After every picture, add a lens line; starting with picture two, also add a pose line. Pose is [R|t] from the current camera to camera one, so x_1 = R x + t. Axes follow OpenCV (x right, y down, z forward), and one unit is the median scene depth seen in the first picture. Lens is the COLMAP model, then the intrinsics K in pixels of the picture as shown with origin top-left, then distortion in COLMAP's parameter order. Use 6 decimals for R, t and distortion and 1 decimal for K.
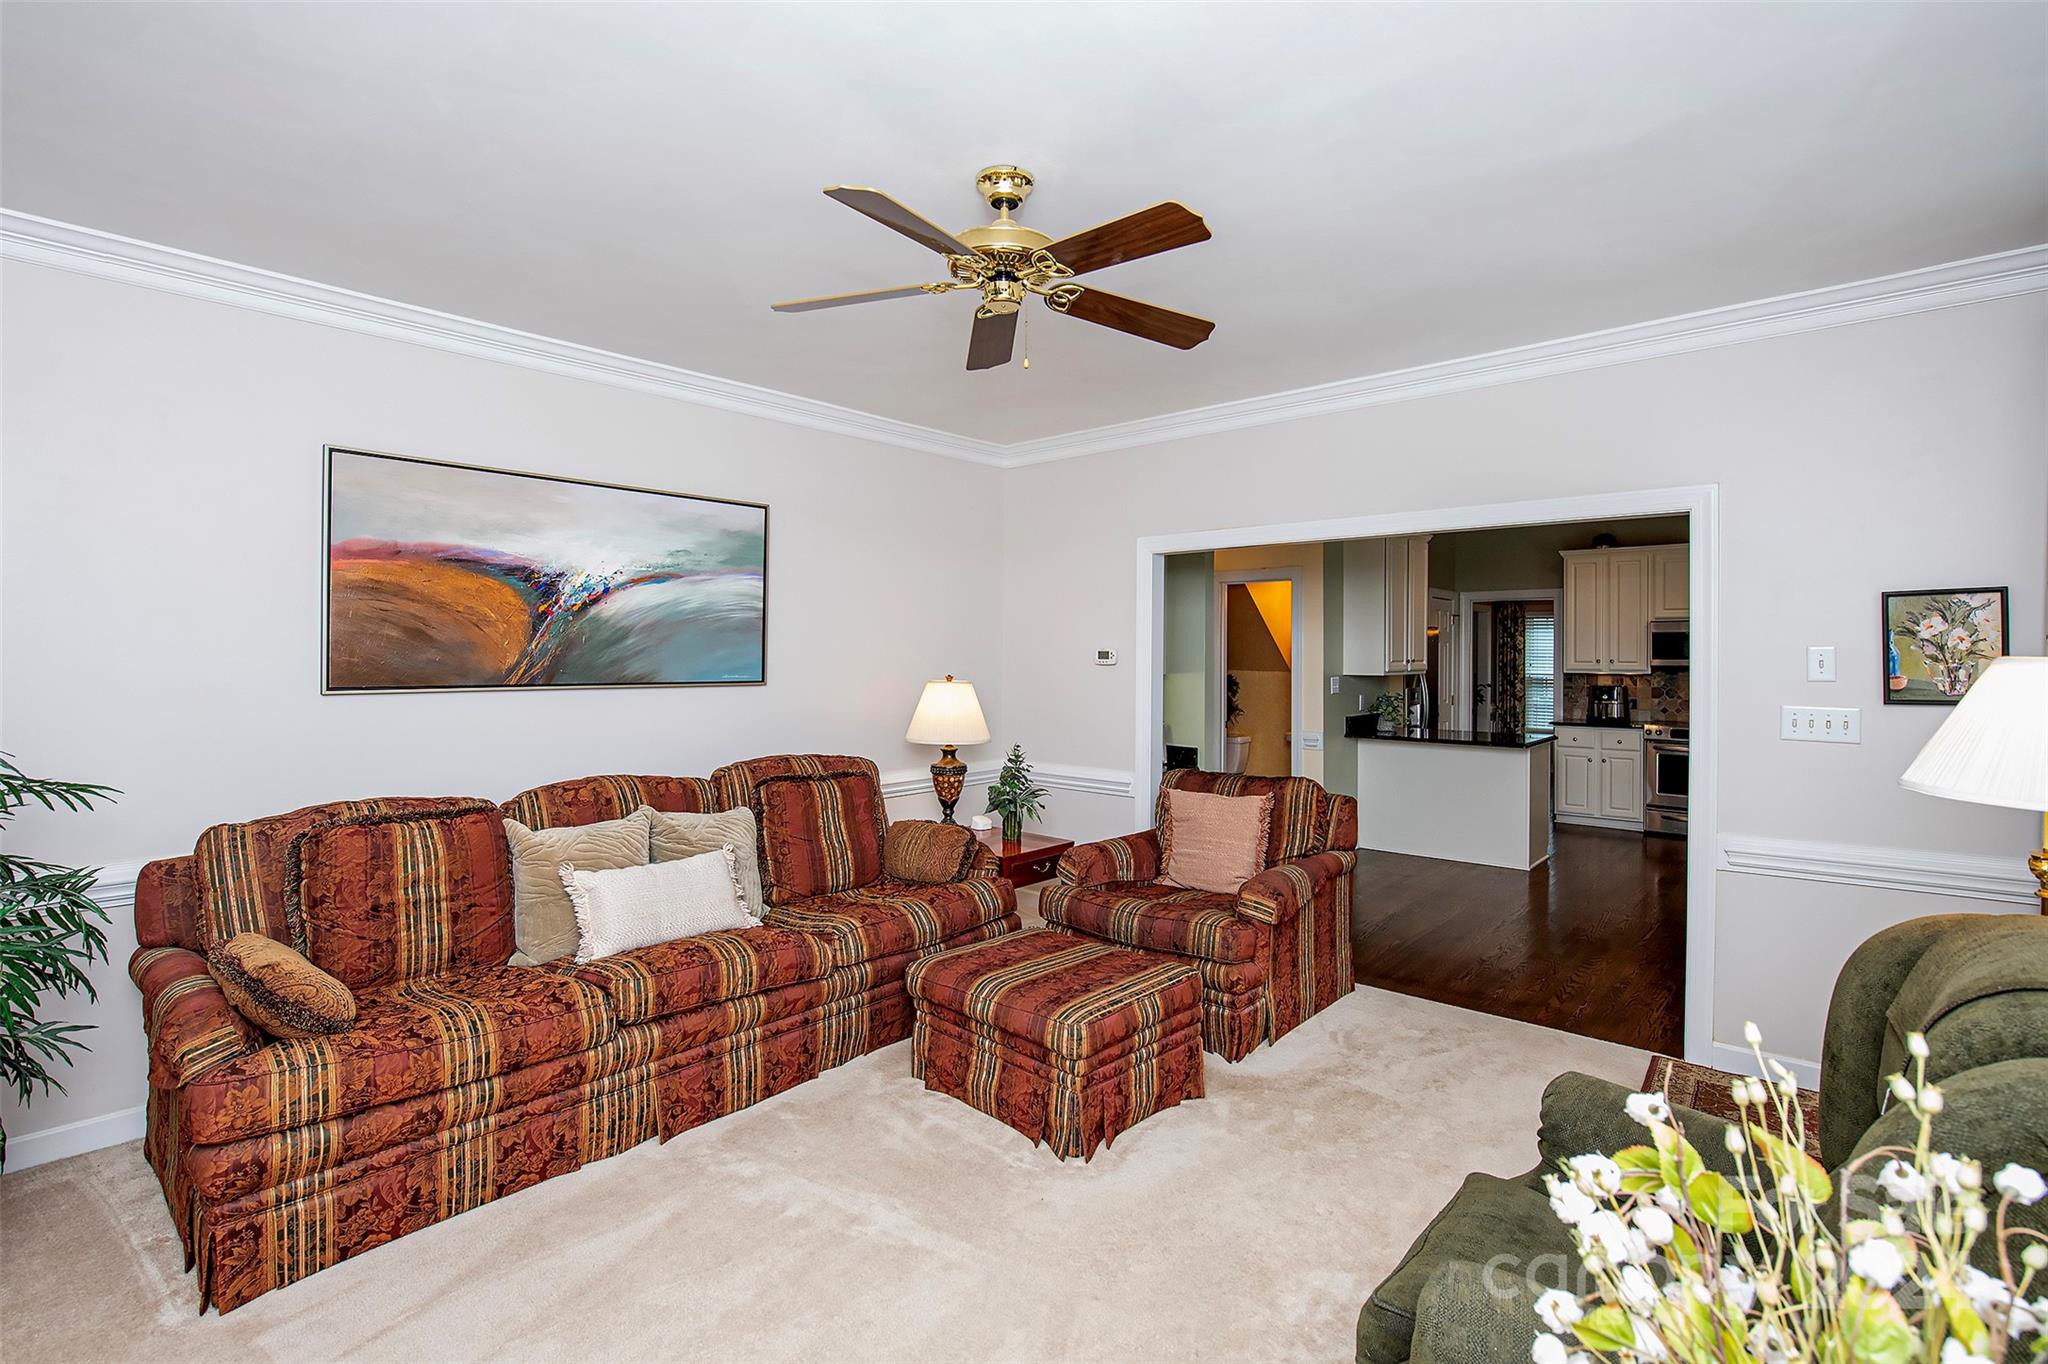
lens RADIAL K [[959.5, 0, 1030.1], [0, 959.5, 649.7], [0, 0, 1]] dist [-0.001042, -0.000222]
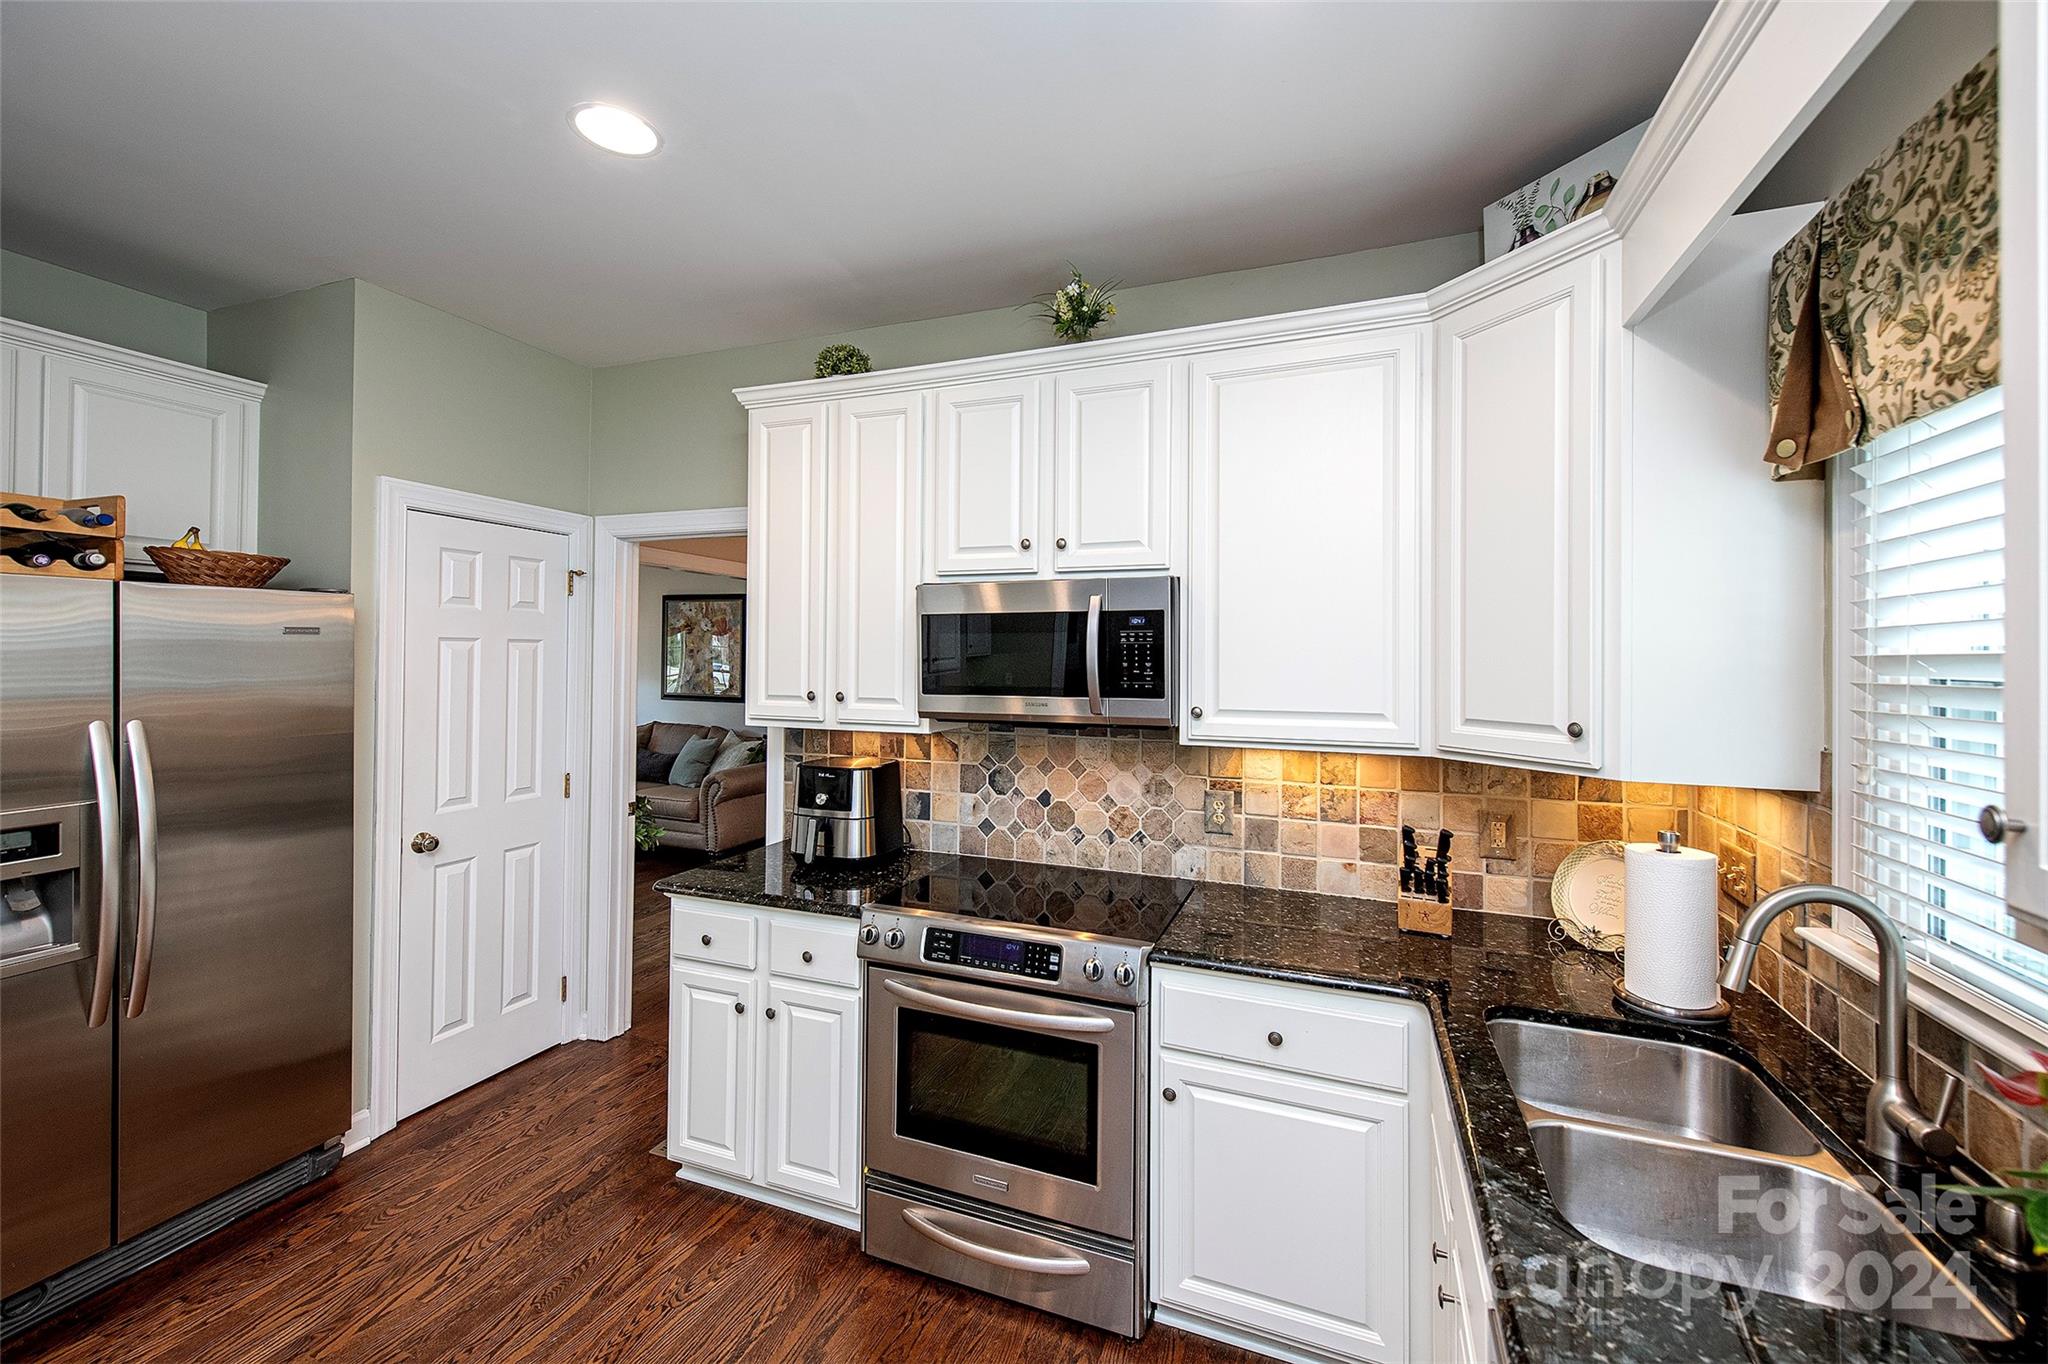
lens RADIAL K [[823.5, 0, 1030.3], [0, 823.5, 647.5], [0, 0, 1]] dist [0.002914, 0.000115]
pose [[0.939369, 0.003602, 0.342889, 0.559834], [-0.002155, 0.999987, -0.004600, -0.004759], [-0.342902, 0.003582, 0.939365, 0.682459]]
